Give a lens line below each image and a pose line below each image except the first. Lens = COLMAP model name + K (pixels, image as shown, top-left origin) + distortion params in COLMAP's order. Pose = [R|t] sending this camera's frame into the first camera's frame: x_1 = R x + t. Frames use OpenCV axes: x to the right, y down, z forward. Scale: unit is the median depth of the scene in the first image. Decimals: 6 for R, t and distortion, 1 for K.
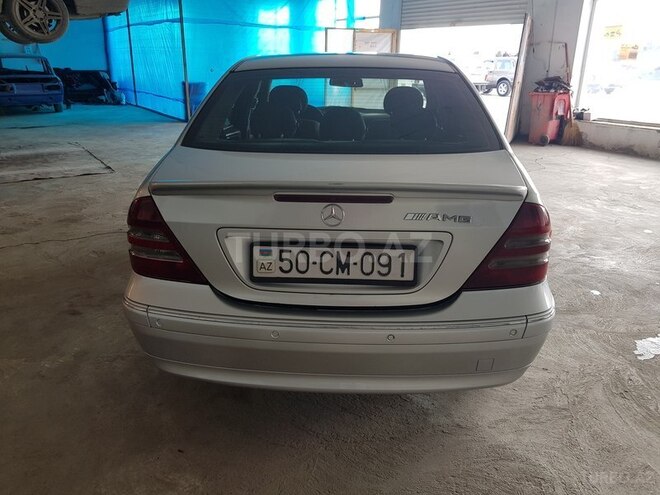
lens RADIAL K [[518.7, 0, 331.0], [0, 518.7, 239.8], [0, 0, 1]] dist [0.065253, -0.106806]
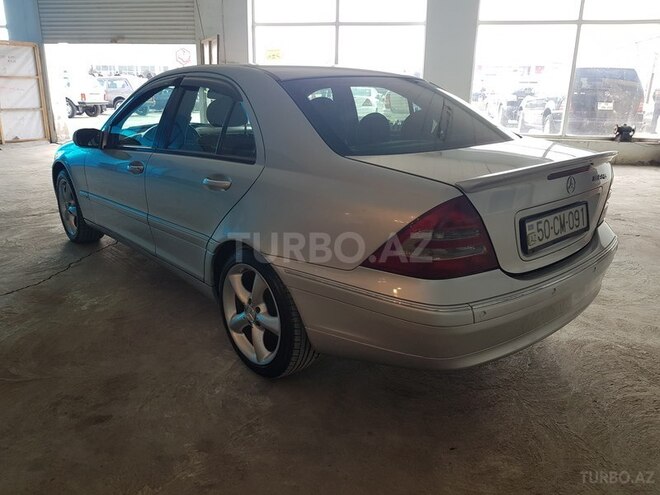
lens RADIAL K [[518.7, 0, 331.0], [0, 518.7, 239.8], [0, 0, 1]] dist [0.065253, -0.106806]
pose [[0.700923, -0.197808, 0.685259, -0.801781], [0.223655, 0.973271, 0.052178, -0.070570], [-0.677264, 0.116689, 0.726428, 0.284773]]
